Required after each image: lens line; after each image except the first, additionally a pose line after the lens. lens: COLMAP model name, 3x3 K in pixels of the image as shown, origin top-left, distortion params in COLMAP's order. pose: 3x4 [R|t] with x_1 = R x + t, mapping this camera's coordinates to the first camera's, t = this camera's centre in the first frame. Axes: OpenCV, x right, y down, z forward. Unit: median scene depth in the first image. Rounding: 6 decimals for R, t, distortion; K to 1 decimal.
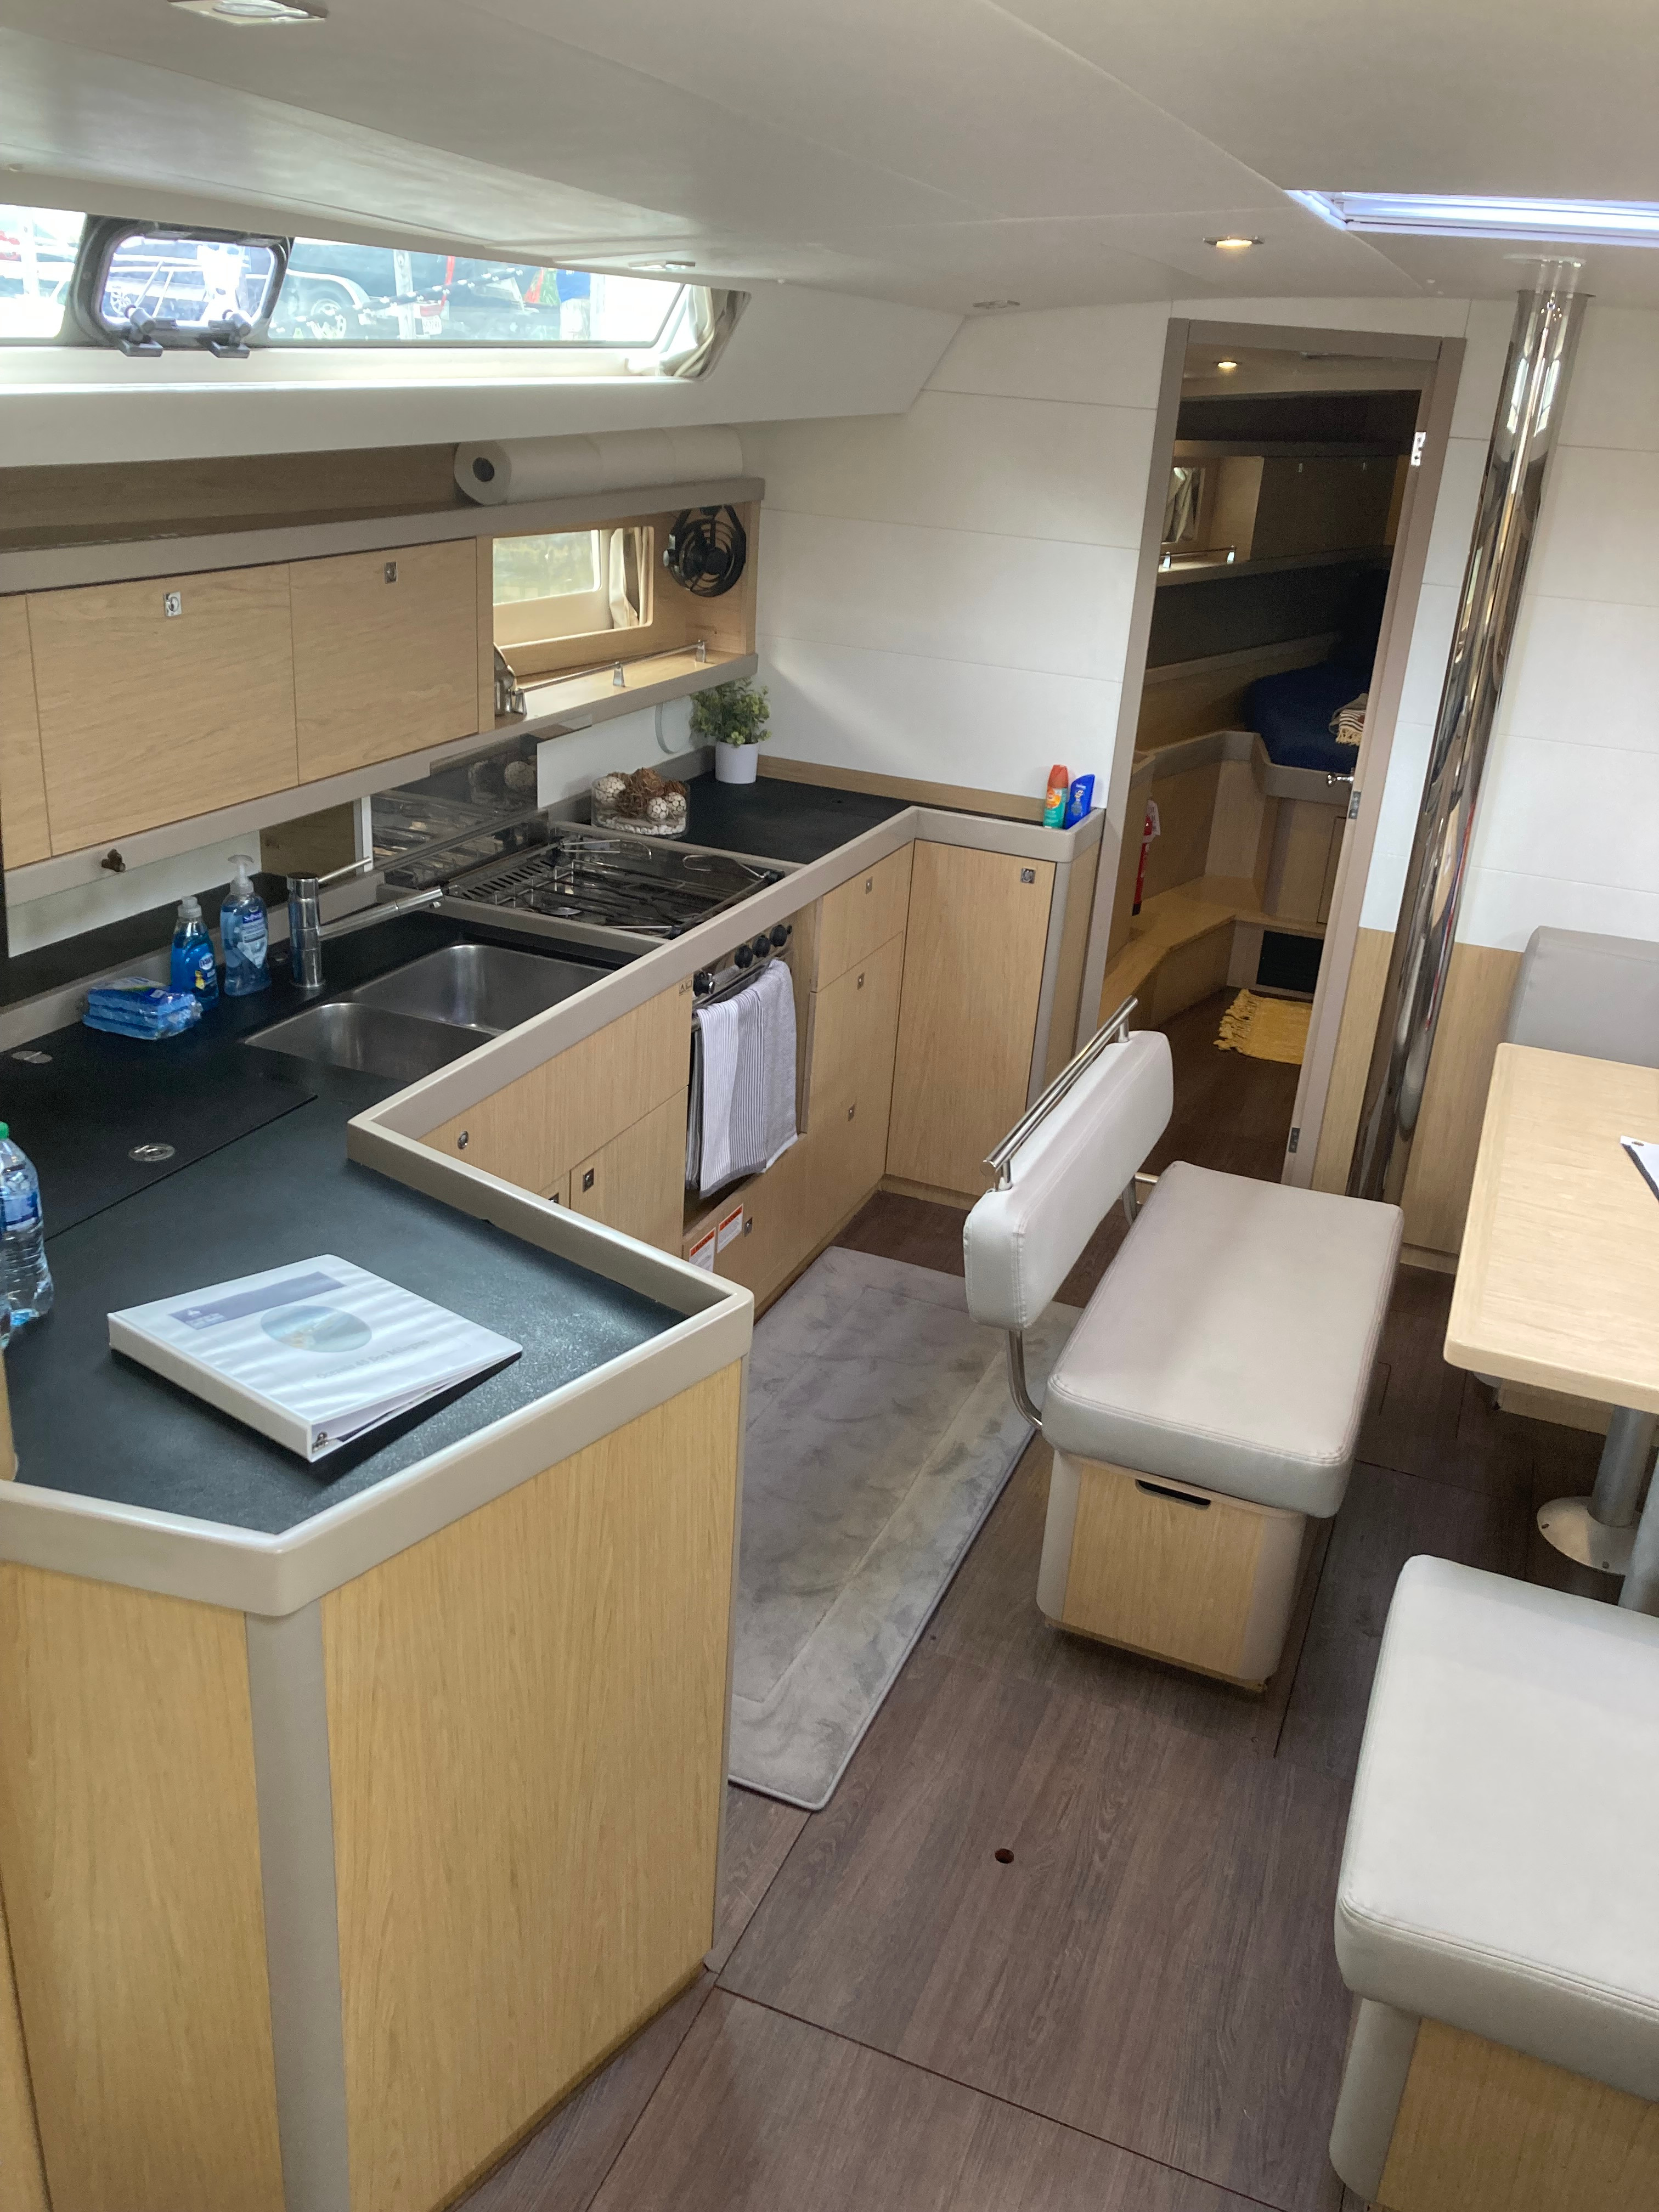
lens RADIAL K [[1794.9, 0, 838.3], [0, 1794.9, 1102.6], [0, 0, 1]] dist [0.036938, -0.052488]
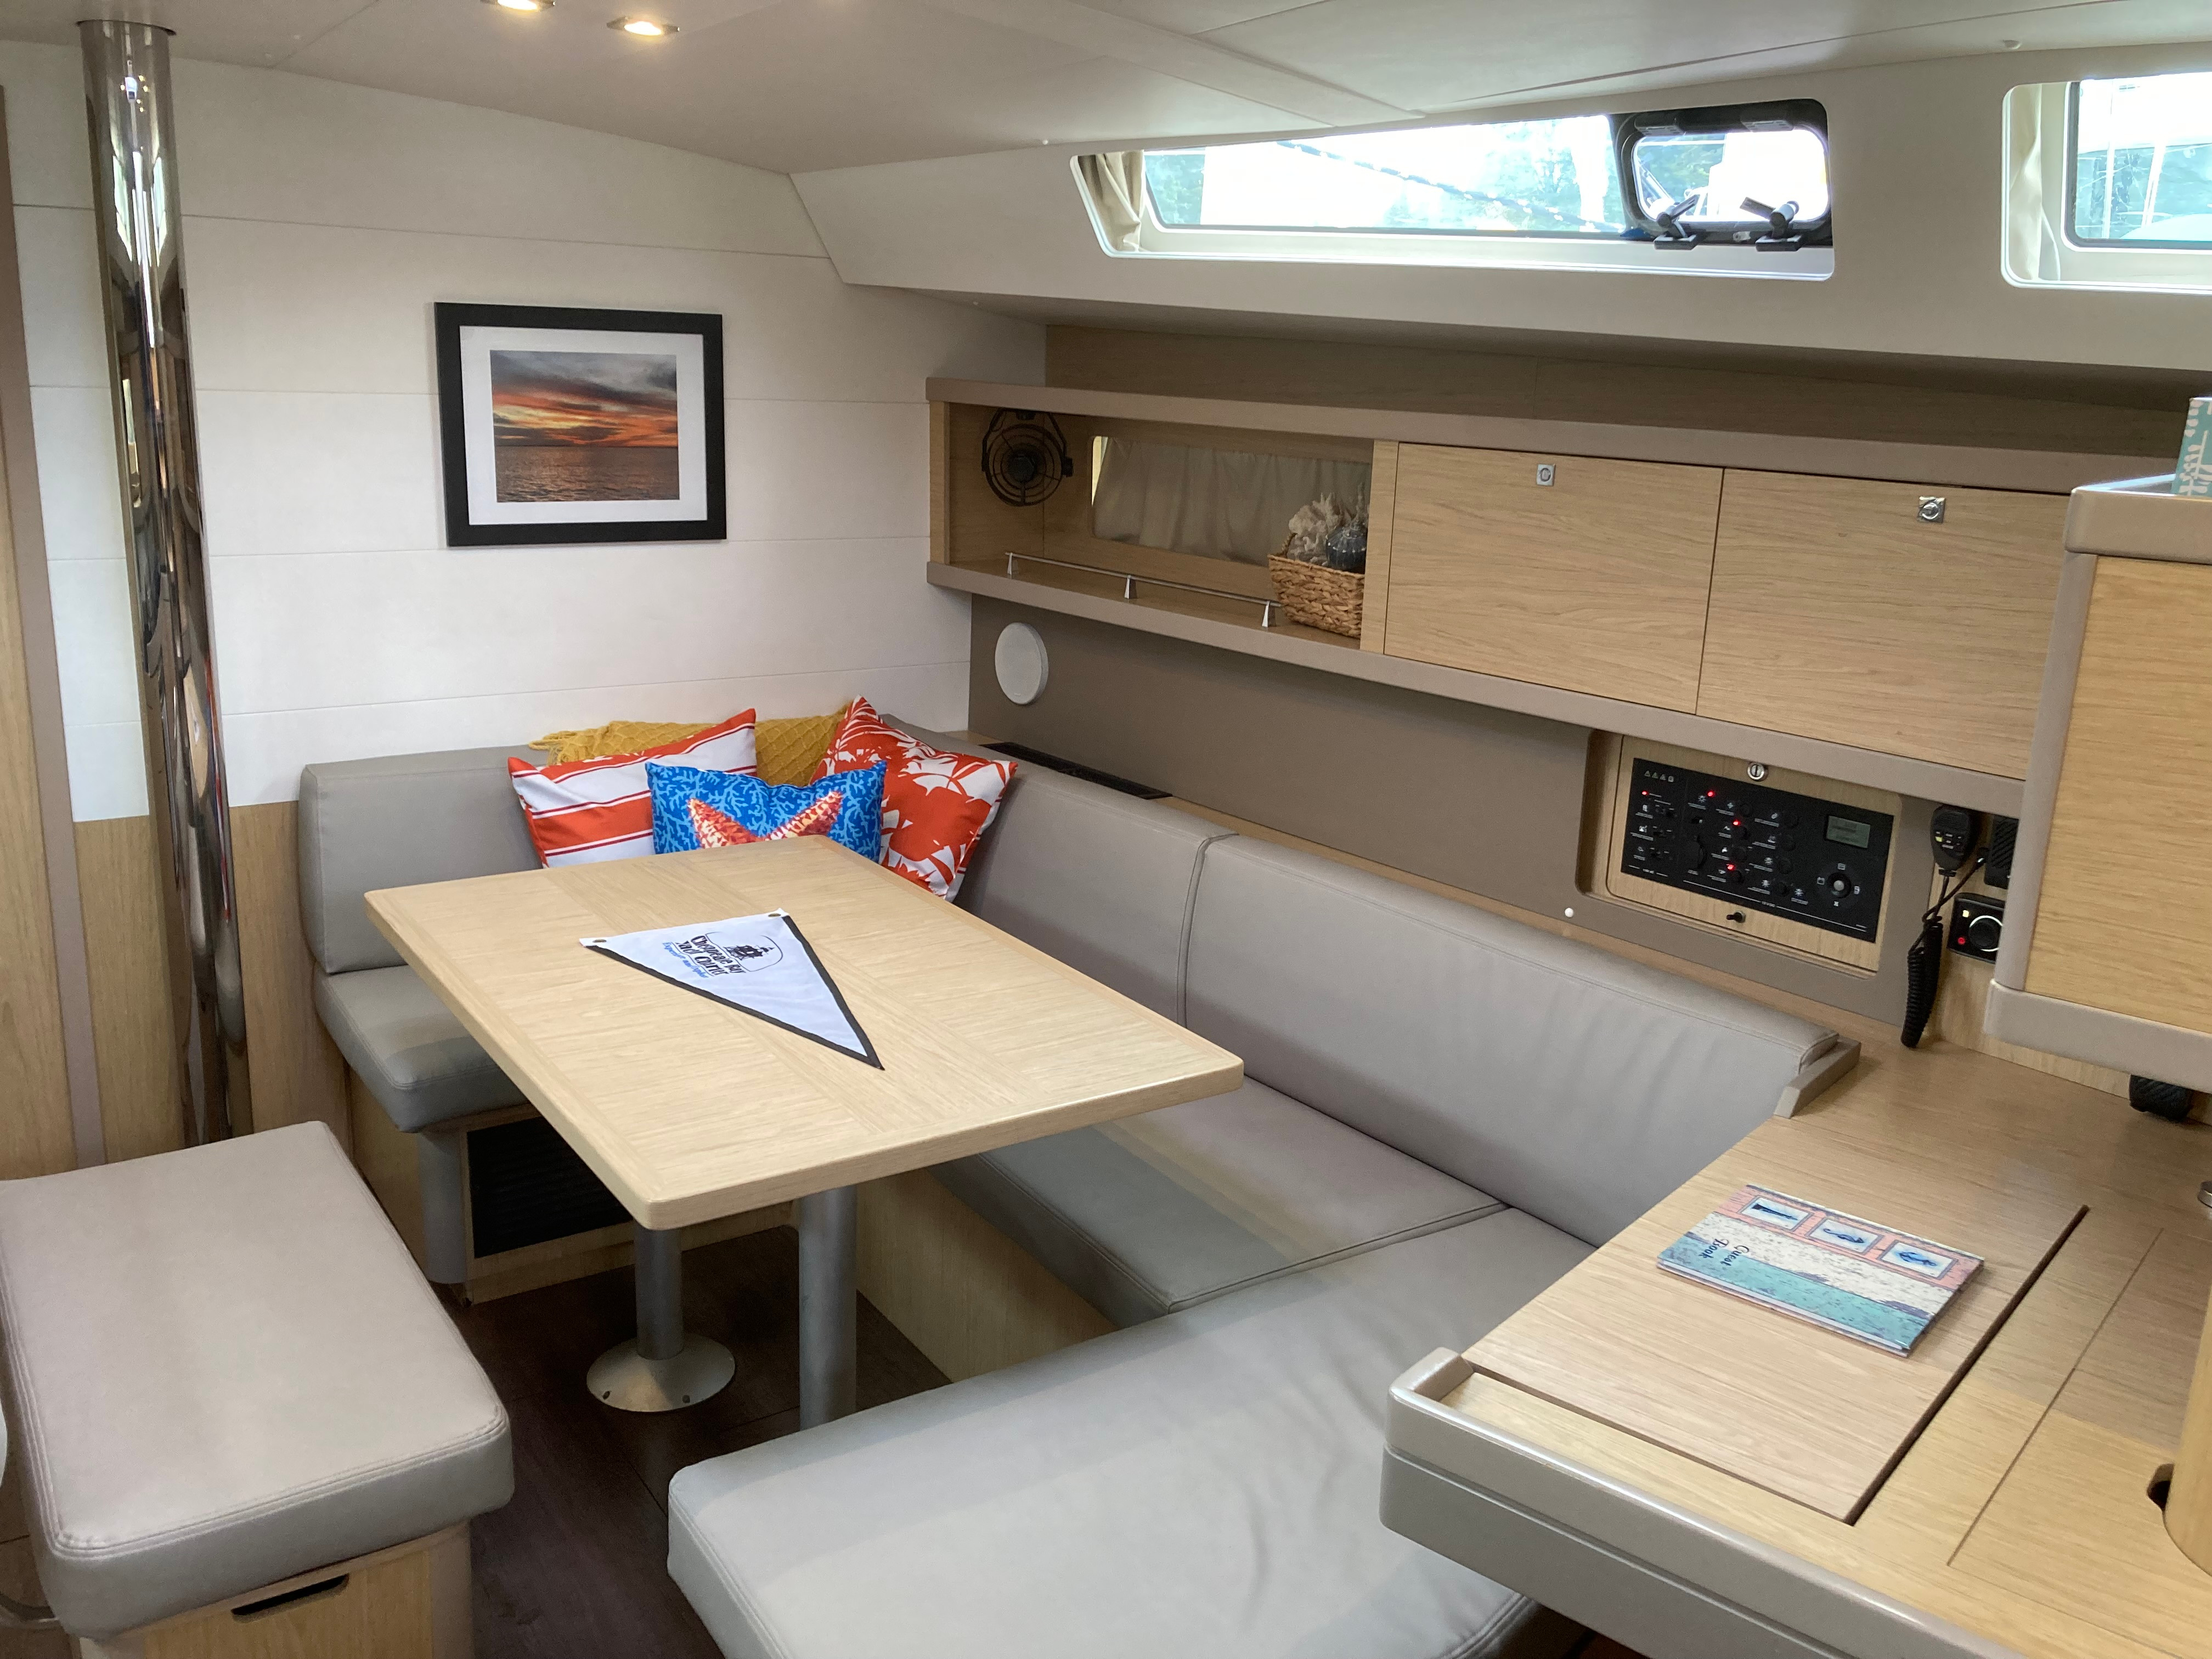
lens RADIAL K [[1794.9, 0, 1084.2], [0, 1794.9, 819.9], [0, 0, 1]] dist [0.036938, -0.052488]
pose [[0.560582, -0.241314, 0.792159, -0.107246], [0.312286, 0.947575, 0.067665, -0.017654], [-0.766958, 0.209448, 0.606553, 0.233728]]
